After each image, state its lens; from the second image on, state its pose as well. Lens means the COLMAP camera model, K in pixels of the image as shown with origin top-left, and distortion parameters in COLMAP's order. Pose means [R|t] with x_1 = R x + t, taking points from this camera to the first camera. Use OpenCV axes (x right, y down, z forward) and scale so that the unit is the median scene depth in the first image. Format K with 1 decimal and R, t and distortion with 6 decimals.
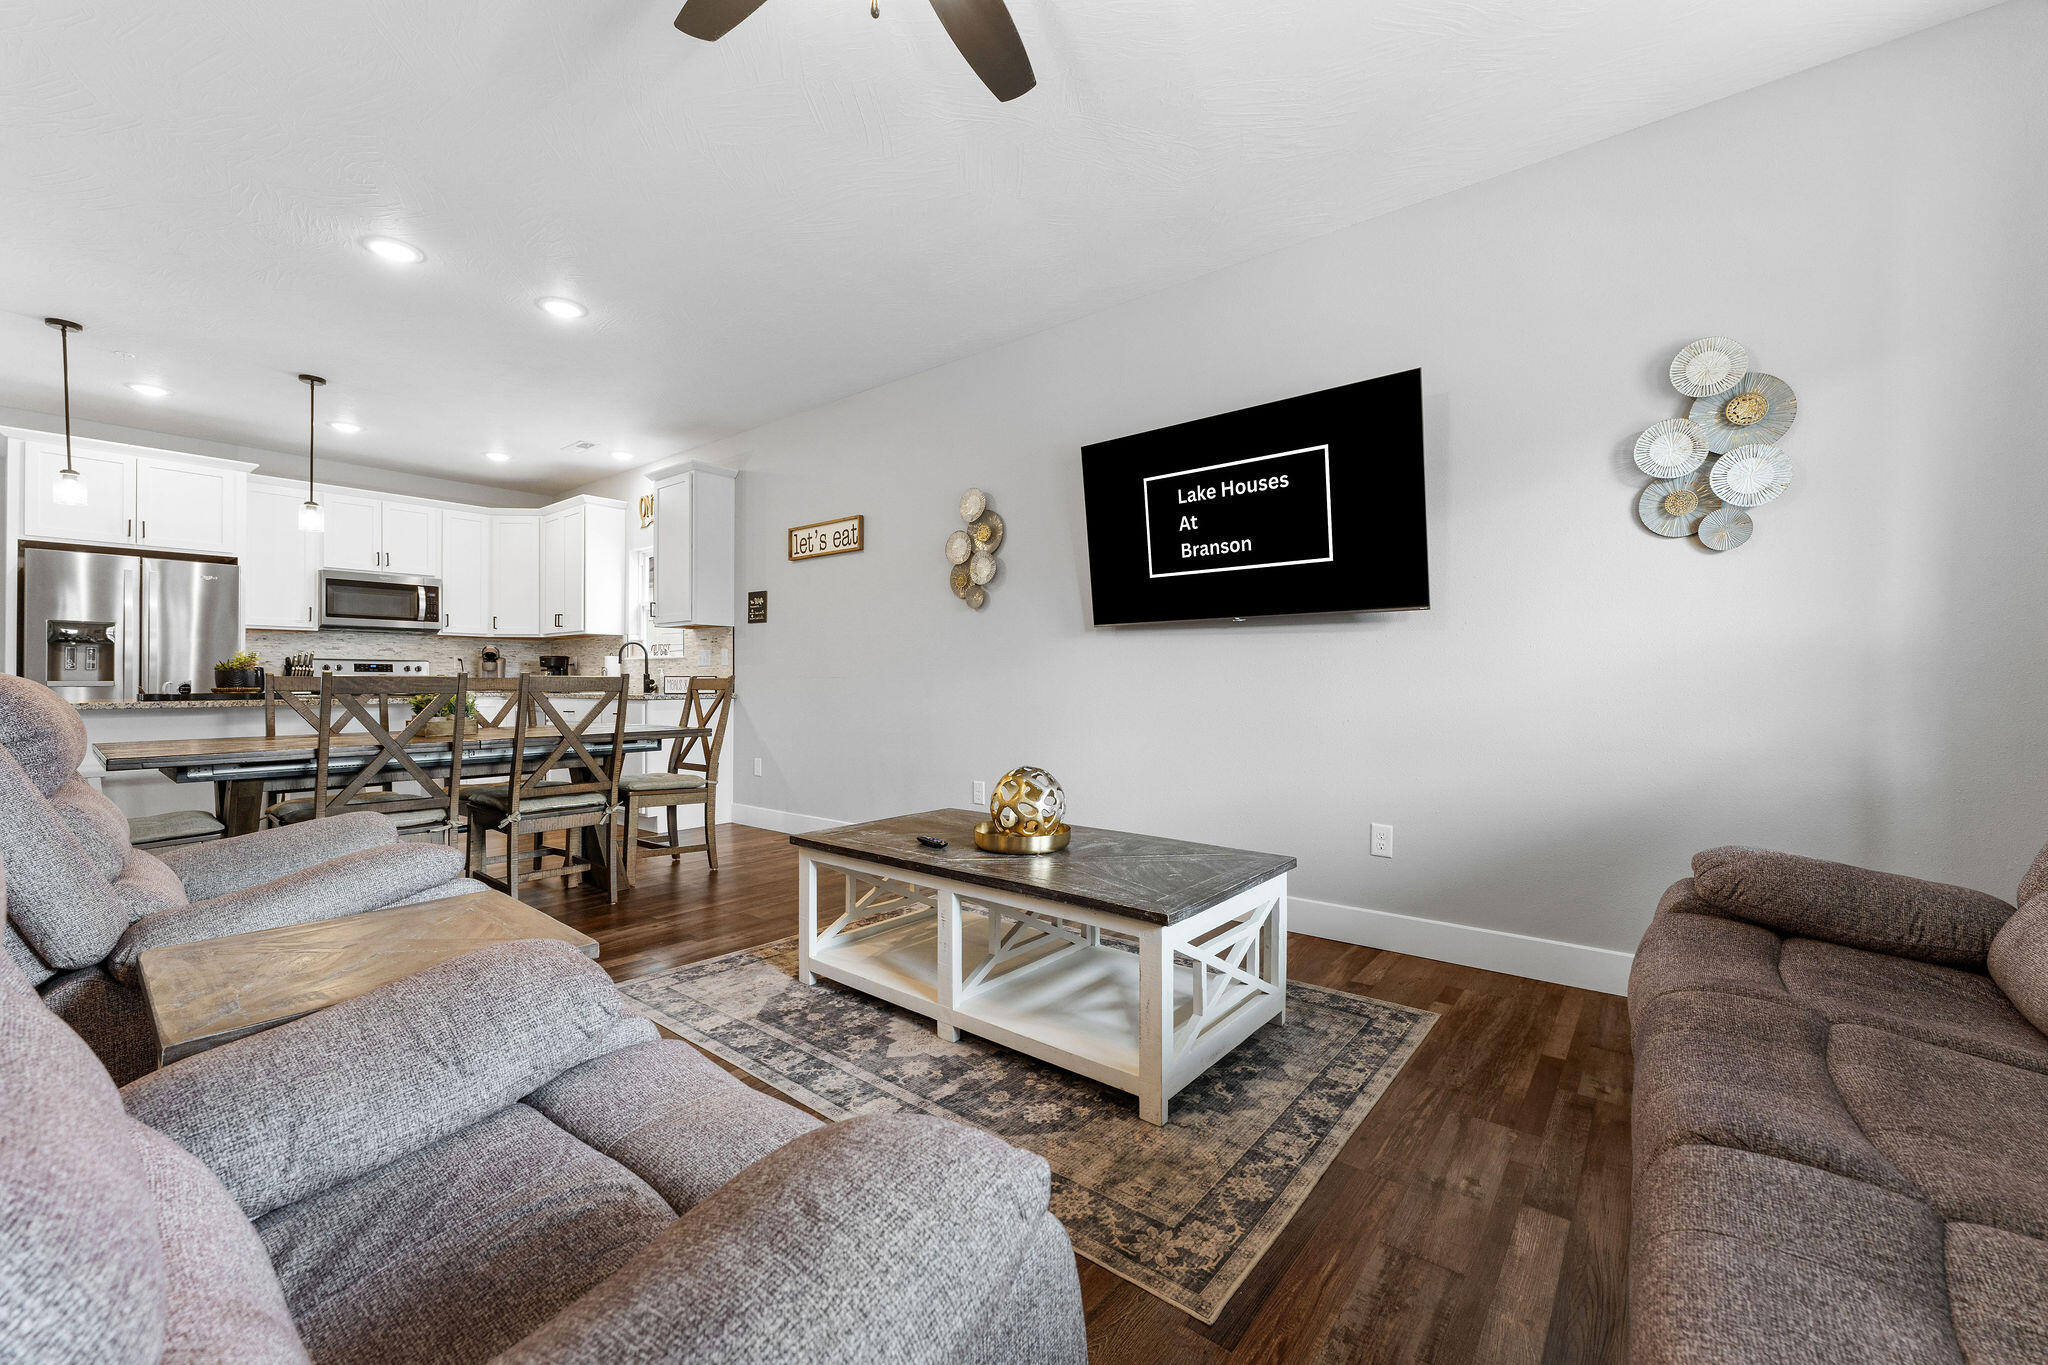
lens RADIAL K [[814.0, 0, 1026.0], [0, 814.0, 673.3], [0, 0, 1]] dist [0.001133, -0.000148]
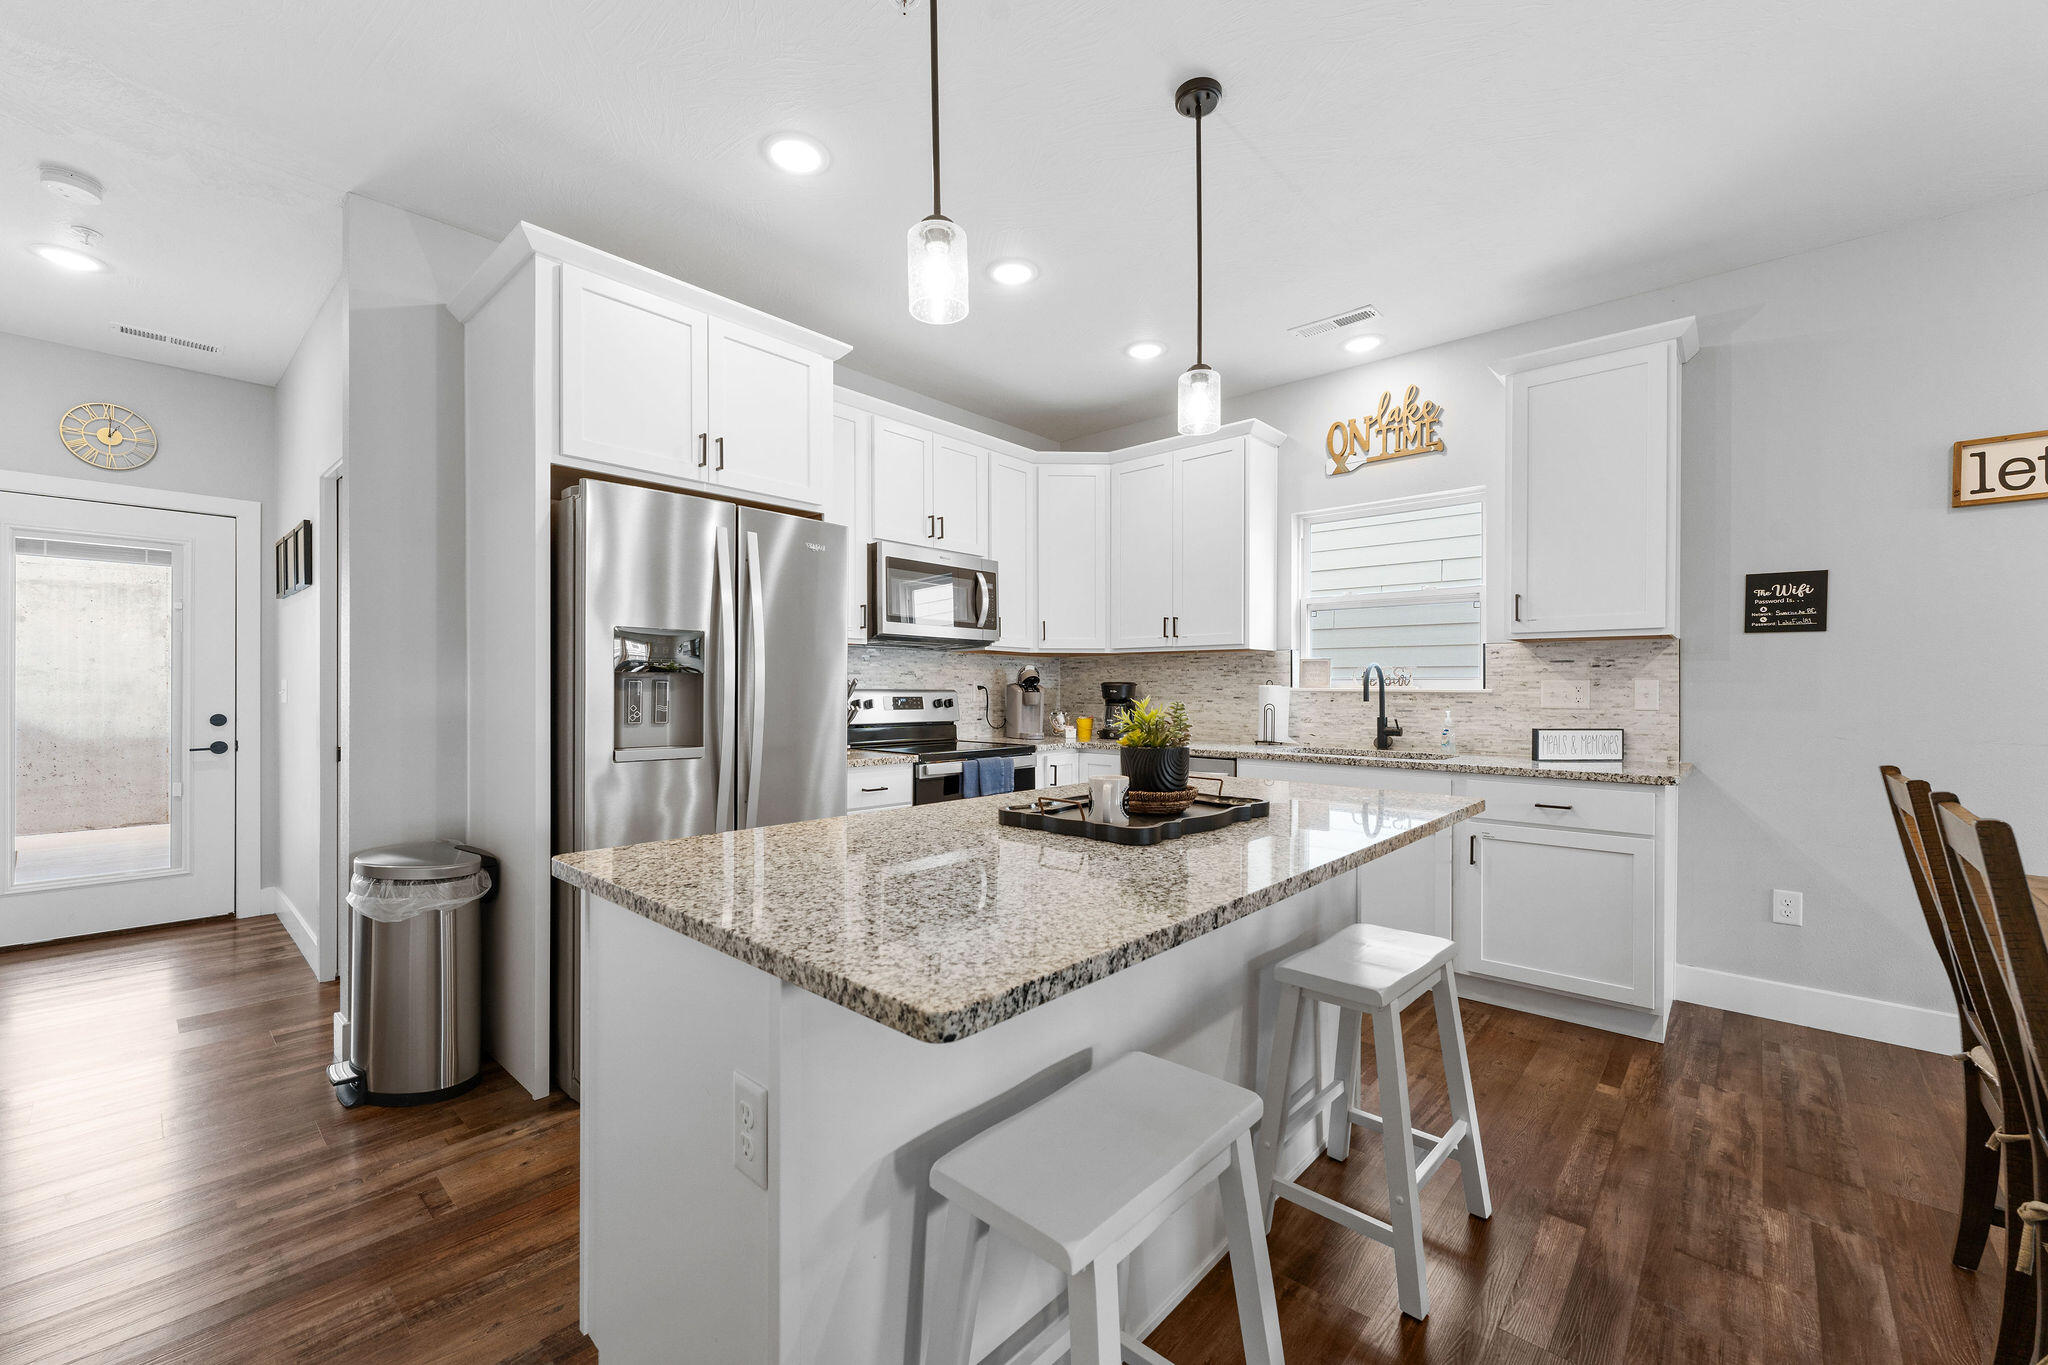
lens RADIAL K [[814.0, 0, 1019.5], [0, 814.0, 690.3], [0, 0, 1]] dist [0.001133, -0.000148]
pose [[0.998131, 0.004910, -0.060912, -0.895192], [-0.004104, 0.999903, 0.013341, -0.033366], [0.060972, -0.013066, 0.998054, 0.506397]]
